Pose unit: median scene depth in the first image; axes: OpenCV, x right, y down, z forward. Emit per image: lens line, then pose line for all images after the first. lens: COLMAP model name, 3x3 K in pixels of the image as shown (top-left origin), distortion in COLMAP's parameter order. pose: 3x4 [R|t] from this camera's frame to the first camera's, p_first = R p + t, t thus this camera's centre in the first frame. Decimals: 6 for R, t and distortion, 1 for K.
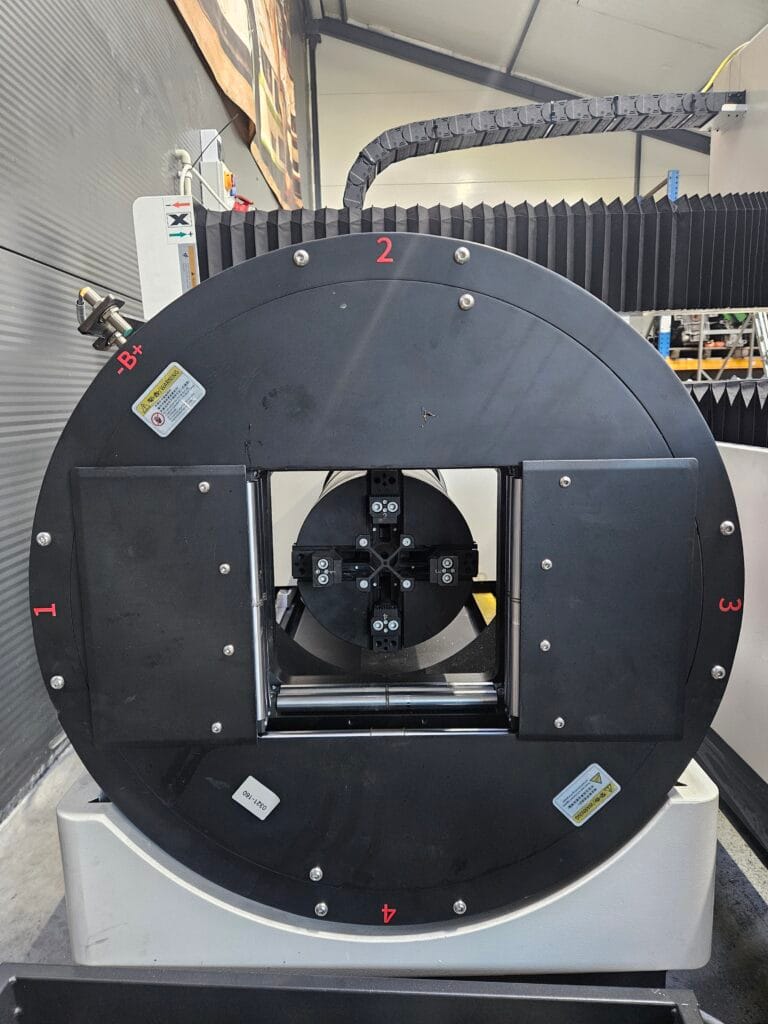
lens RADIAL K [[692.8, 0, 385.9], [0, 692.8, 519.2], [0, 0, 1]] dist [0.063117, -0.030080]
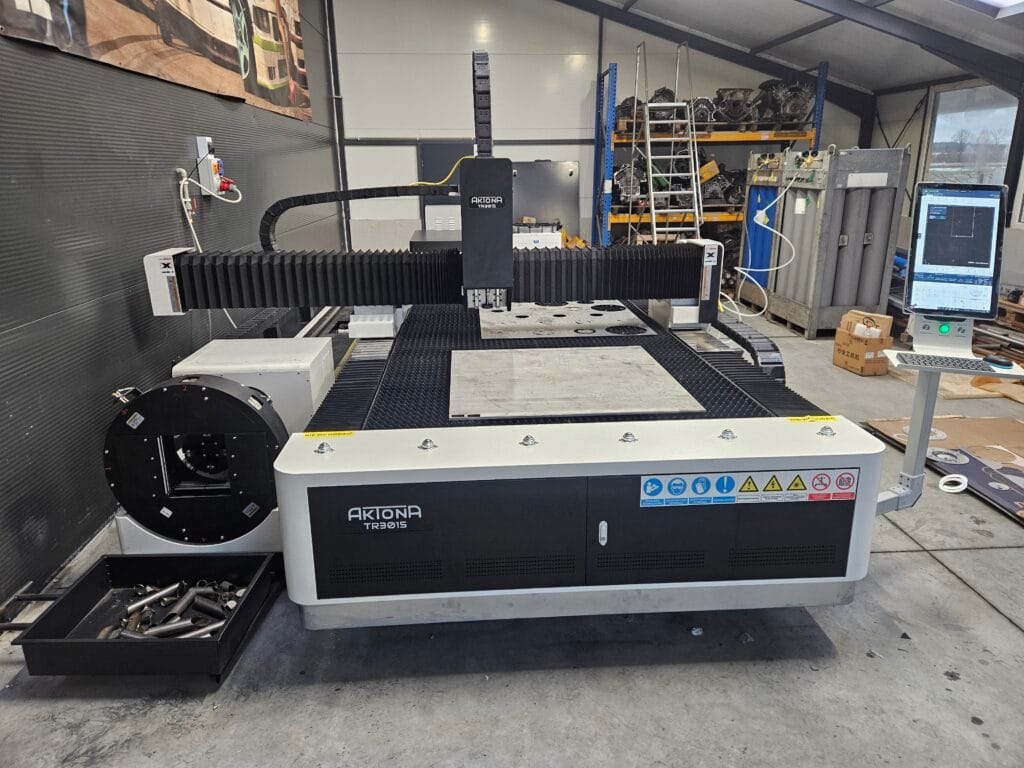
lens RADIAL K [[692.8, 0, 512.6], [0, 692.8, 373.8], [0, 0, 1]] dist [0.063117, -0.030080]
pose [[0.998087, 0.001072, 0.061822, 0.626173], [-0.008116, 0.993469, 0.113812, -0.350203], [-0.061297, -0.114096, 0.991577, -1.225068]]
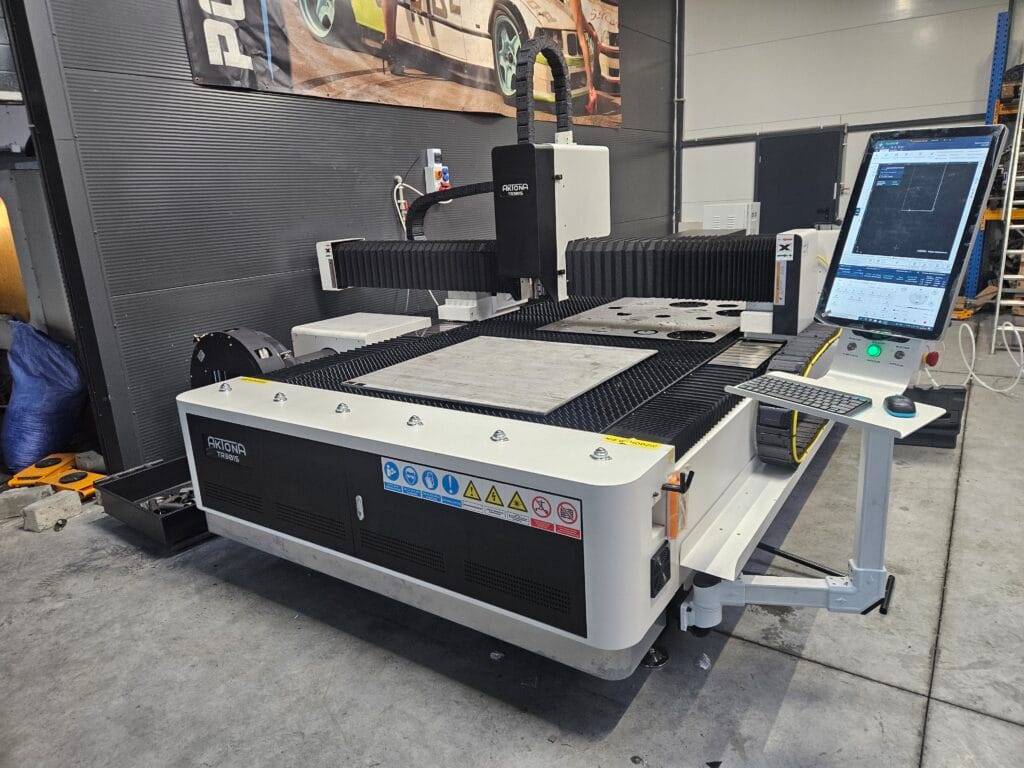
lens RADIAL K [[692.8, 0, 510.8], [0, 692.8, 378.8], [0, 0, 1]] dist [0.063117, -0.030080]
pose [[0.826430, 0.129990, -0.547828, 1.834523], [-0.068564, 0.988977, 0.131235, -0.336752], [0.558849, -0.070895, 0.826234, -0.870633]]
